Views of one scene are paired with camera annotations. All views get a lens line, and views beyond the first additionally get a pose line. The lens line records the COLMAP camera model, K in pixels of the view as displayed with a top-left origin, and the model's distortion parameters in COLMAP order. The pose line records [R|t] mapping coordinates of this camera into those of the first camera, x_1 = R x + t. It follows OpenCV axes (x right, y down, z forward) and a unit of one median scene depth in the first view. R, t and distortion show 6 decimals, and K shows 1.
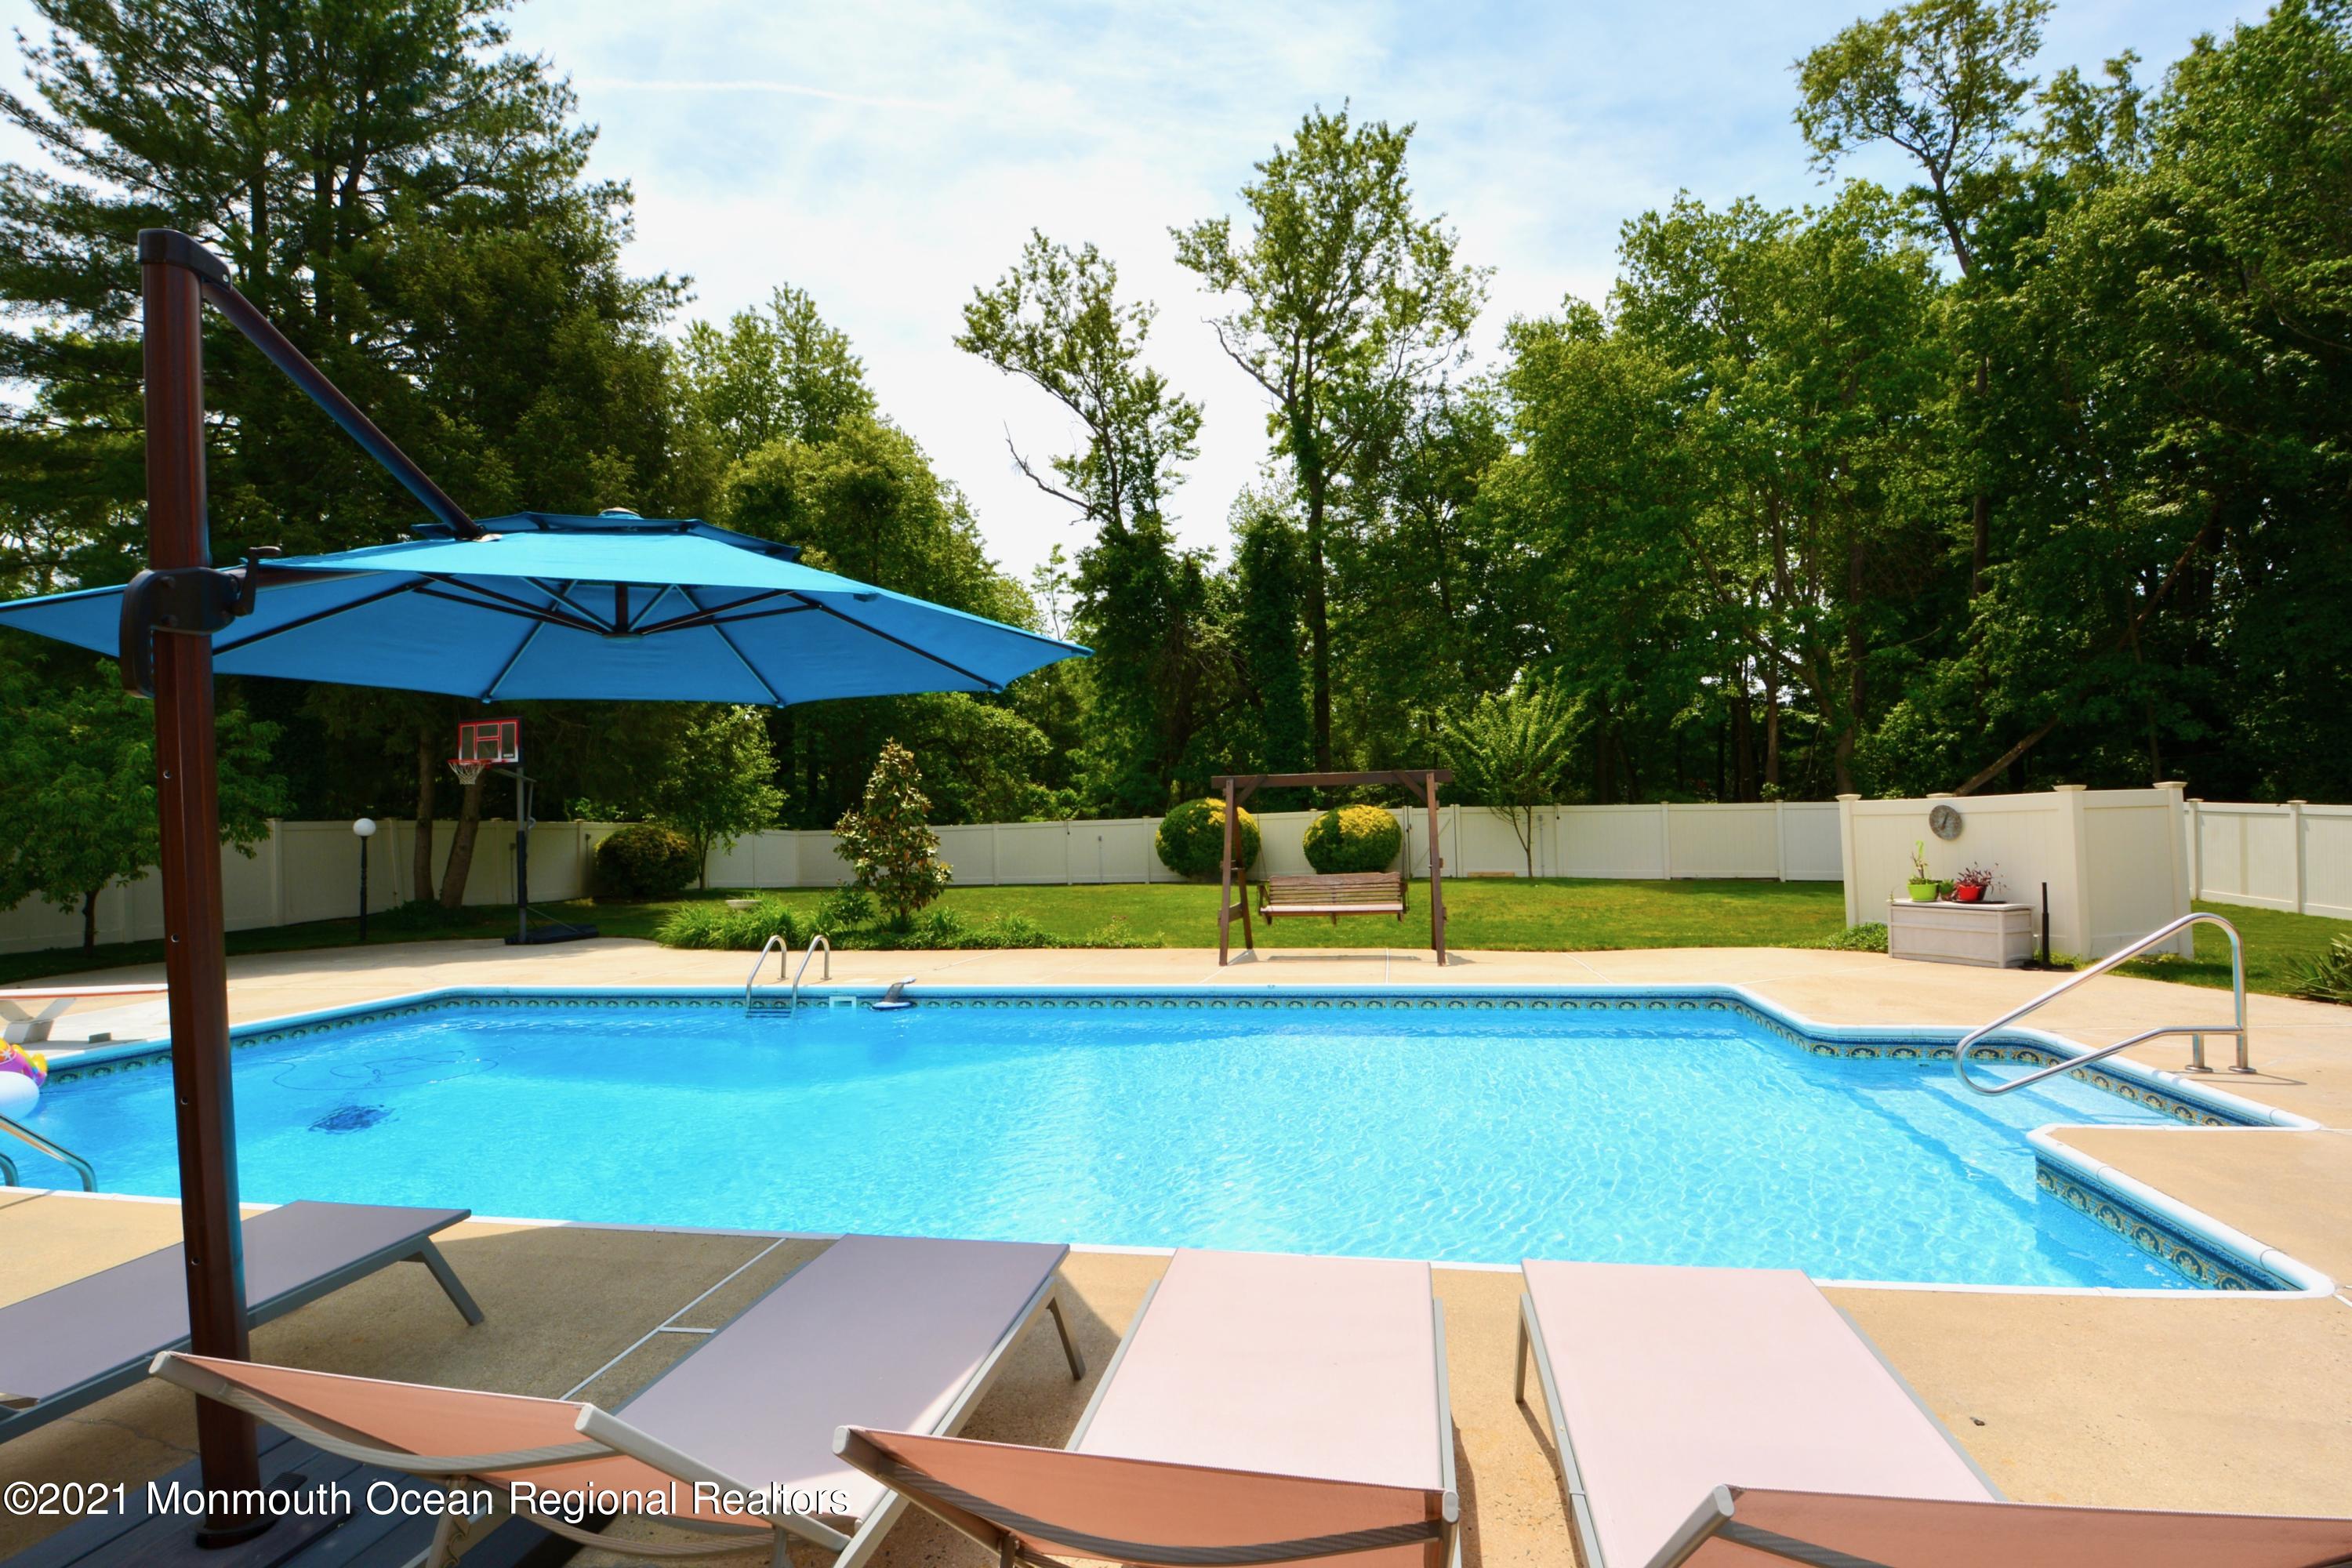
lens RADIAL K [[1107.5, 0, 1161.7], [0, 1107.5, 793.0], [0, 0, 1]] dist [0.018720, -0.031954]
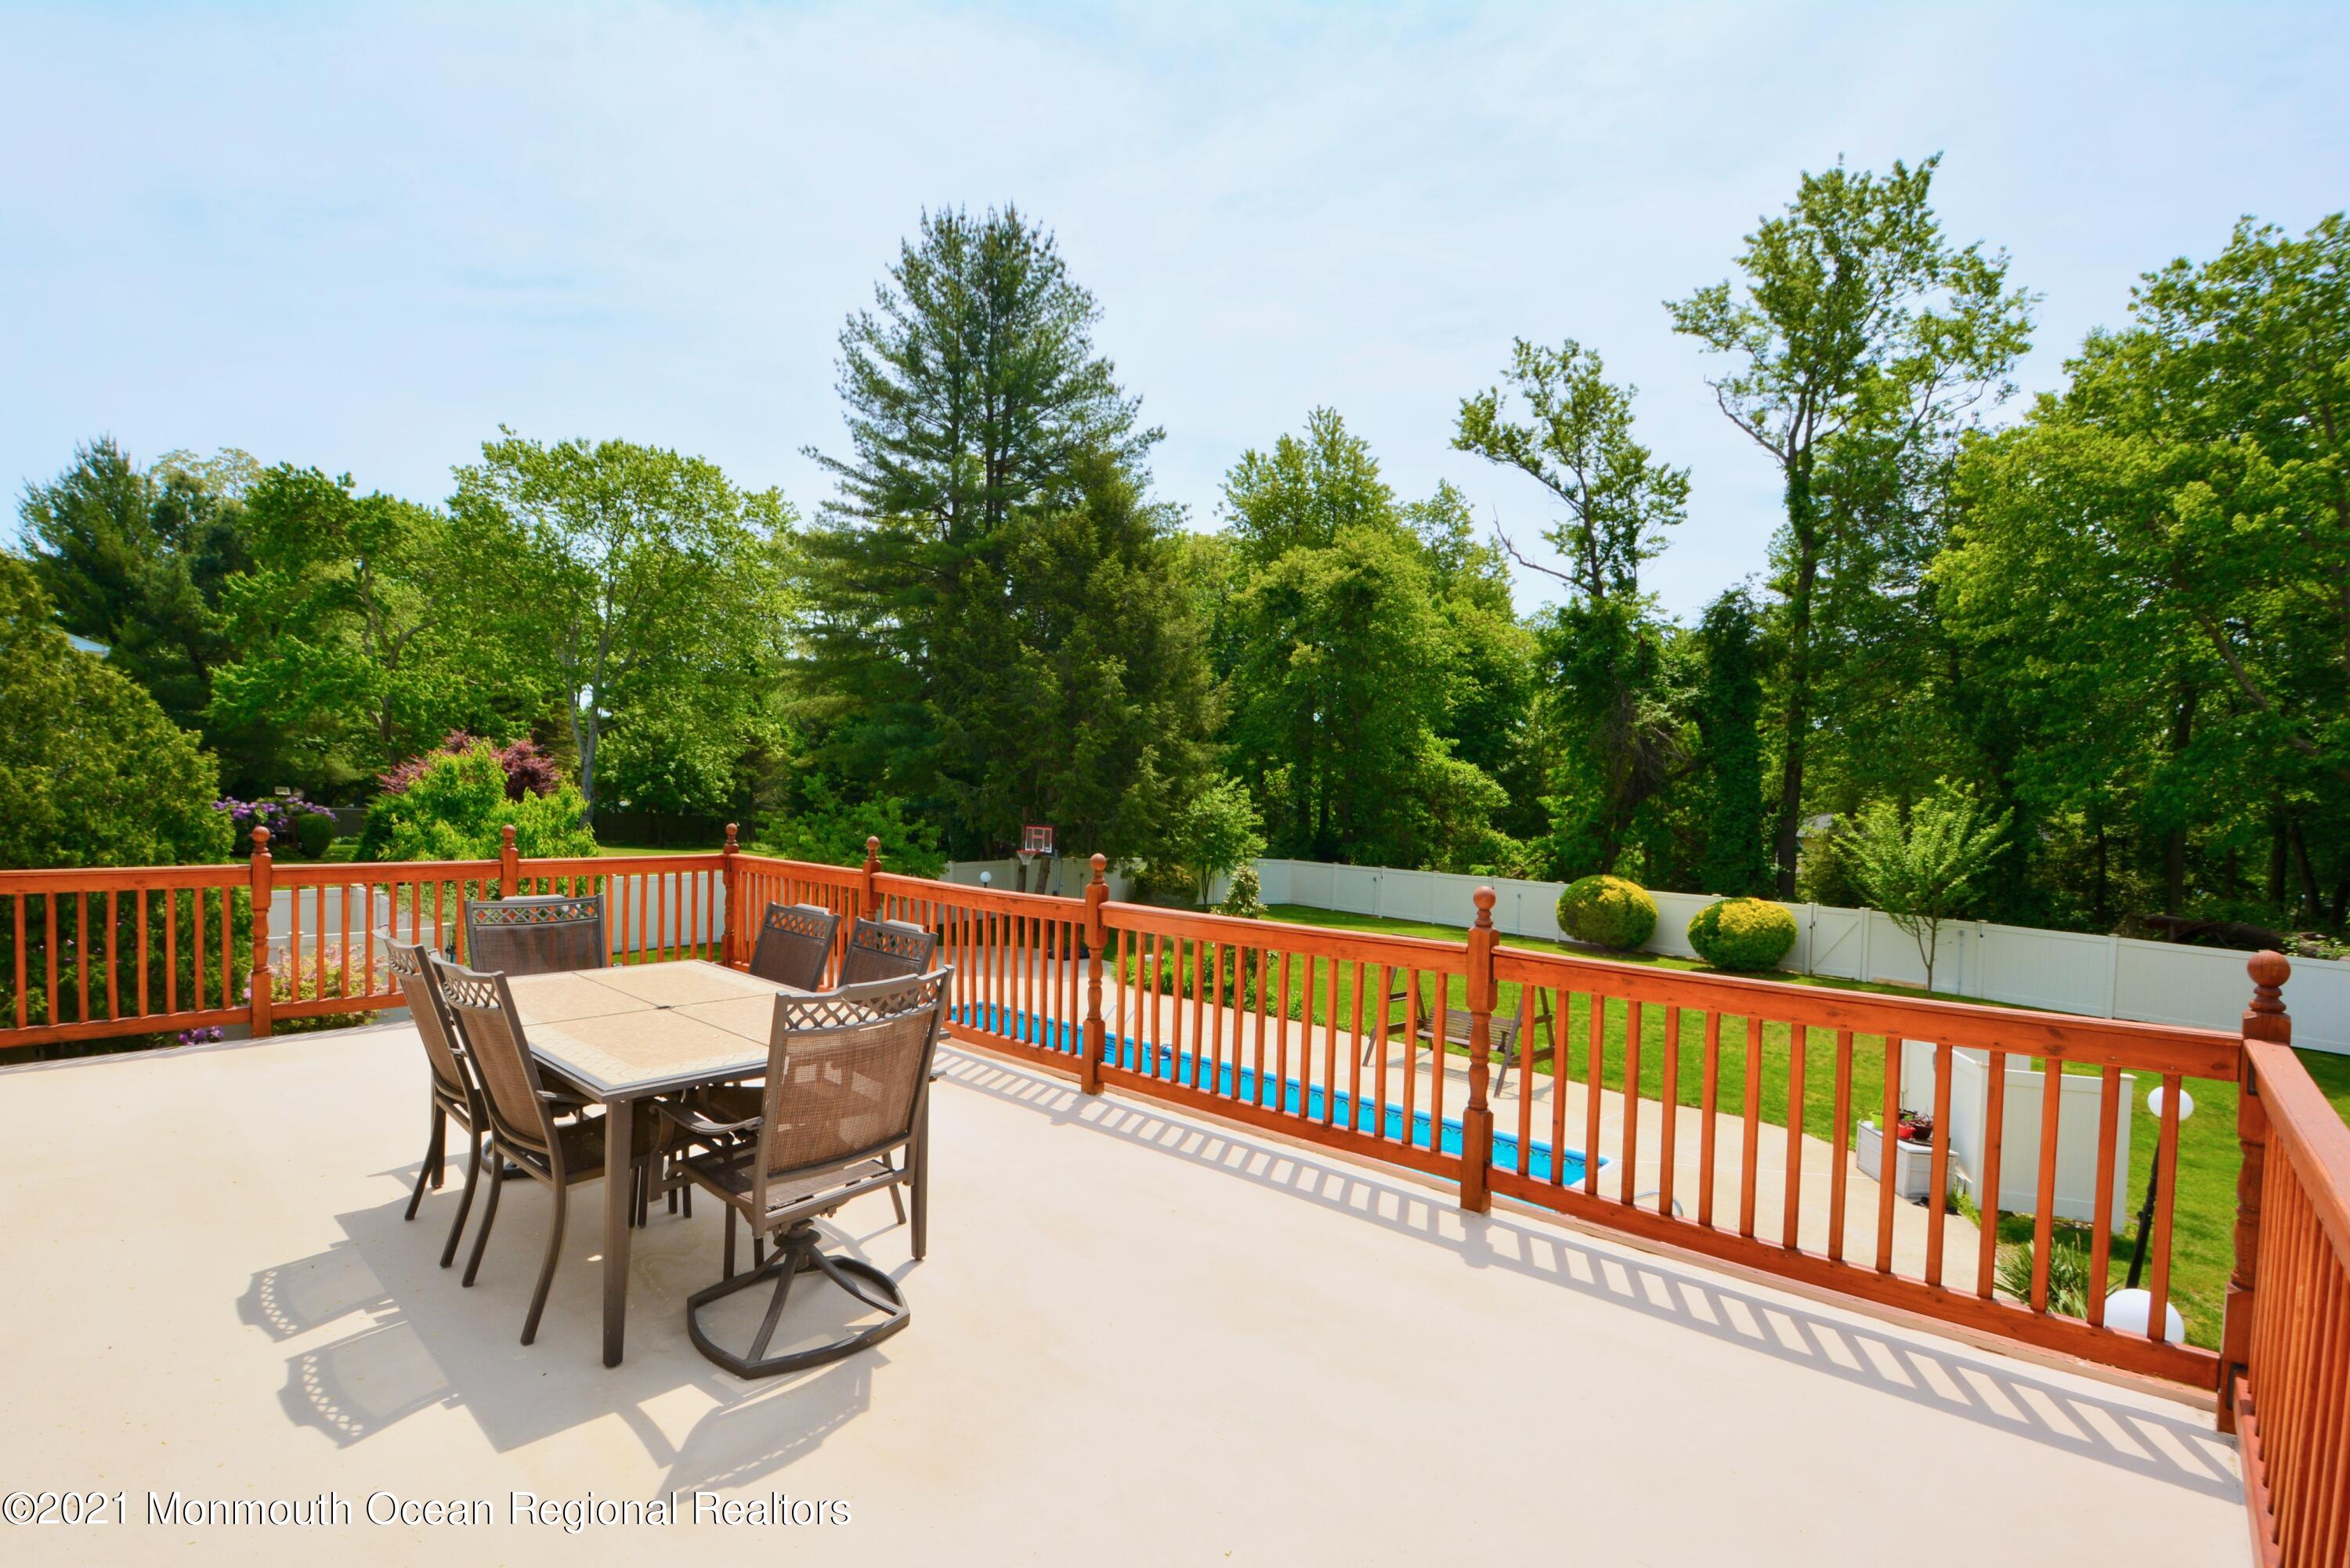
lens RADIAL K [[1042.8, 0, 1119.0], [0, 1042.8, 826.5], [0, 0, 1]] dist [0.001447, -0.016145]
pose [[0.835199, 0.065012, -0.546091, 0.151741], [-0.034124, 0.997201, 0.066526, -0.073743], [0.548887, -0.036927, 0.835080, -0.108100]]
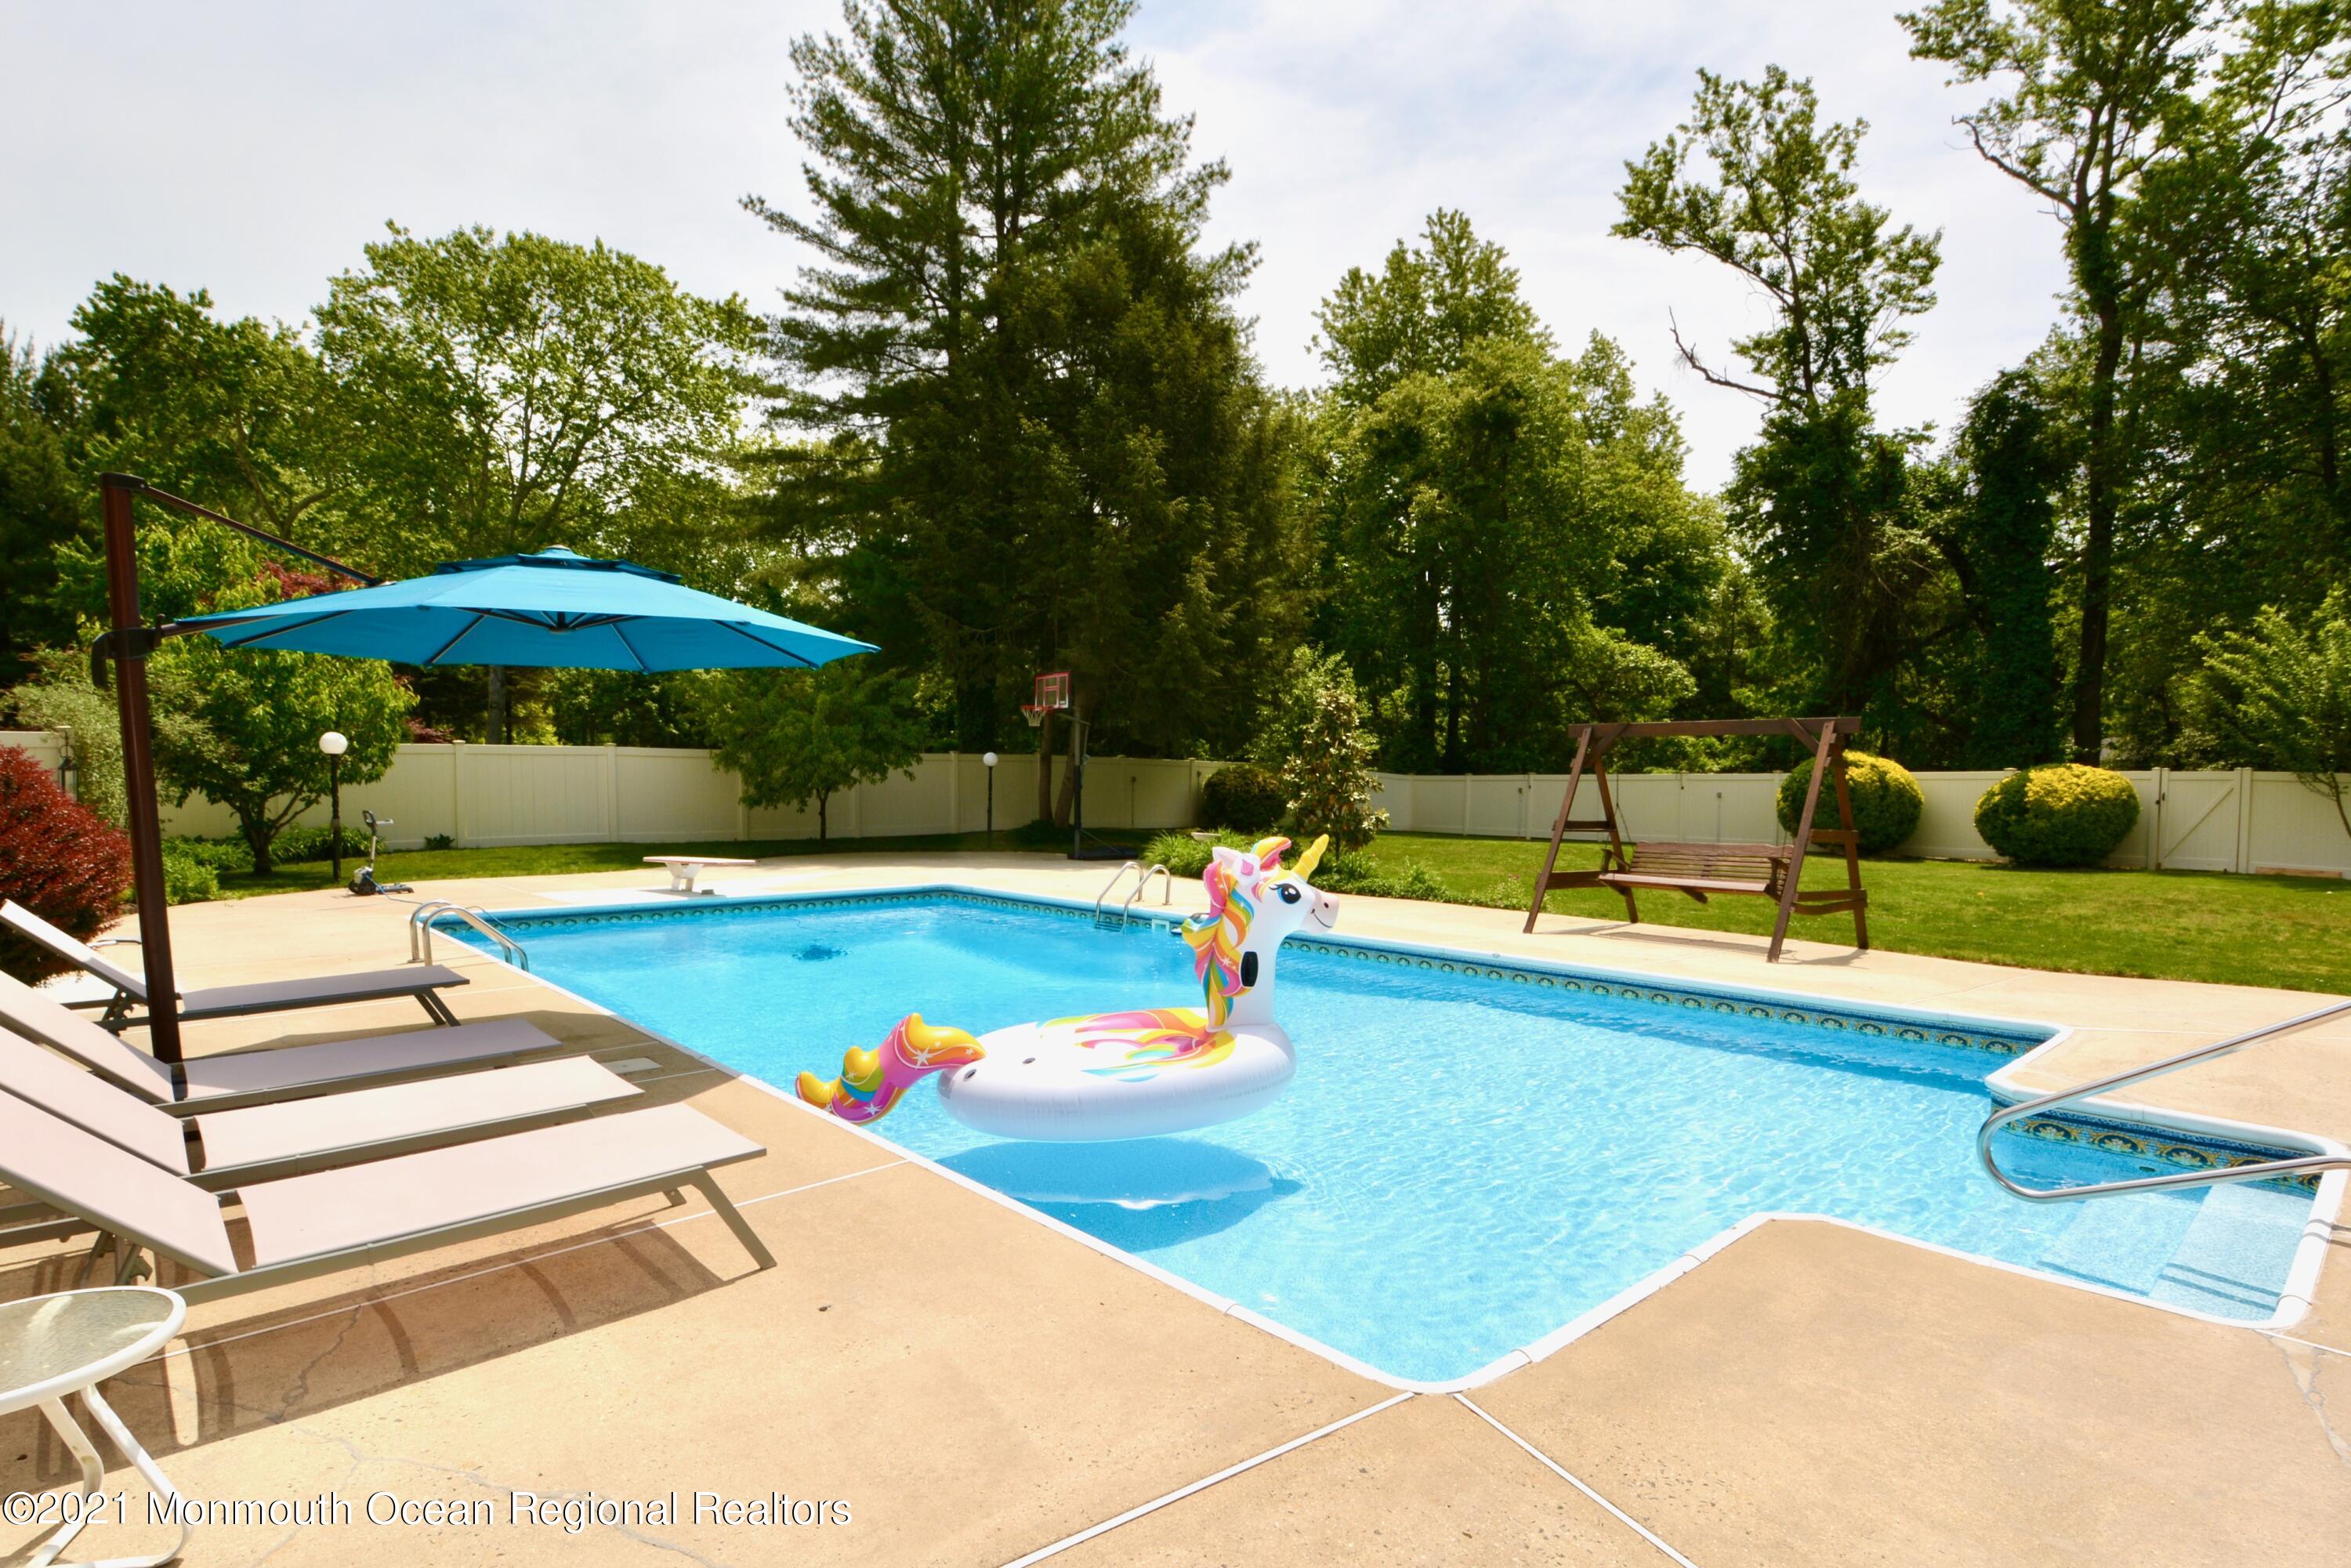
lens RADIAL K [[1157.9, 0, 1161.8], [0, 1157.9, 834.0], [0, 0, 1]] dist [0.003289, -0.017152]
pose [[0.805736, 0.061791, -0.589043, 0.104246], [-0.012817, 0.996129, 0.086962, -0.000937], [0.592136, -0.062518, 0.803409, 0.018989]]
